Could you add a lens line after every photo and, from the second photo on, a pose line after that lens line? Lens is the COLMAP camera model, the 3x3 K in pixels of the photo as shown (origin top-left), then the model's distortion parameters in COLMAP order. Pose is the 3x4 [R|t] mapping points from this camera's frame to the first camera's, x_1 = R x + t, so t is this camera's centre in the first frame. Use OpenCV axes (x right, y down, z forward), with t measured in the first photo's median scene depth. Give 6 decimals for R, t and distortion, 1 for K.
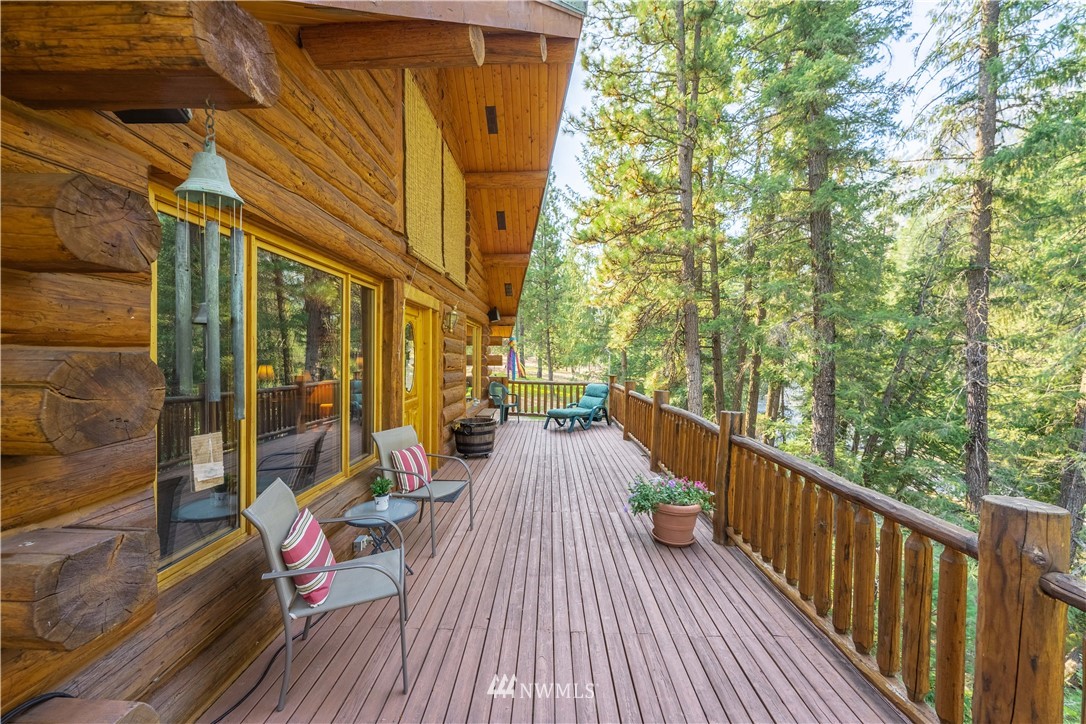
lens RADIAL K [[440.1, 0, 539.0], [0, 440.1, 368.3], [0, 0, 1]] dist [-0.004442, 0.000980]
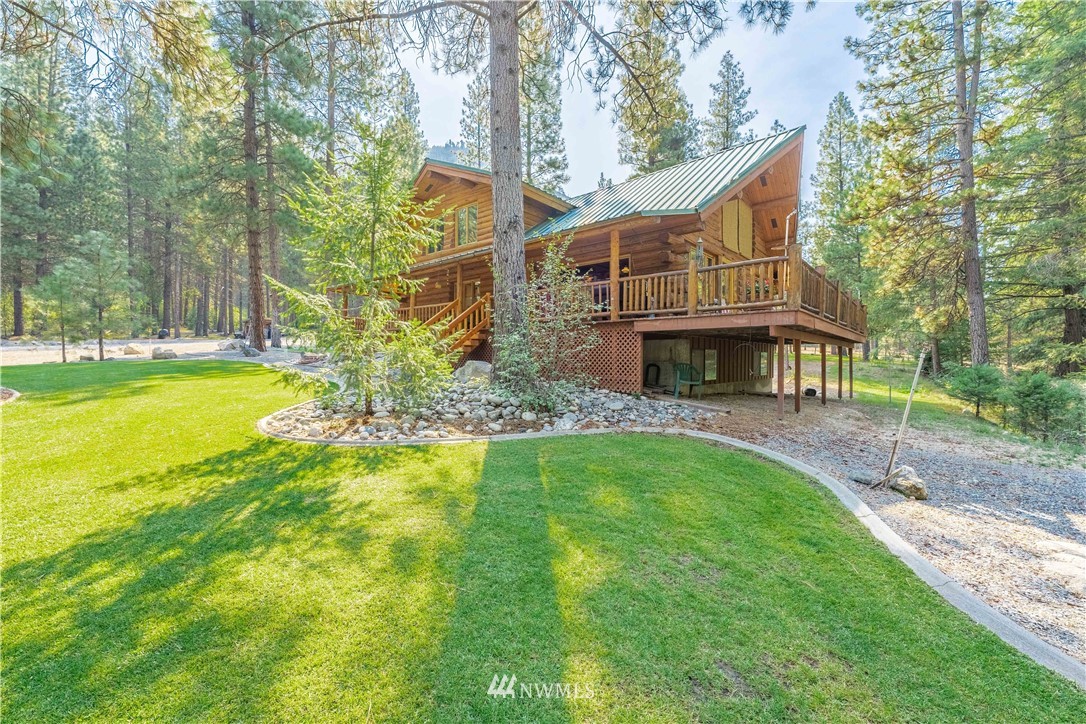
lens RADIAL K [[440.1, 0, 534.4], [0, 440.1, 360.6], [0, 0, 1]] dist [-0.004442, 0.000980]
pose [[0.764245, -0.005415, -0.644903, 0.393126], [-0.011324, 0.999698, -0.021813, 0.360789], [0.644826, 0.023974, 0.763953, -1.278563]]
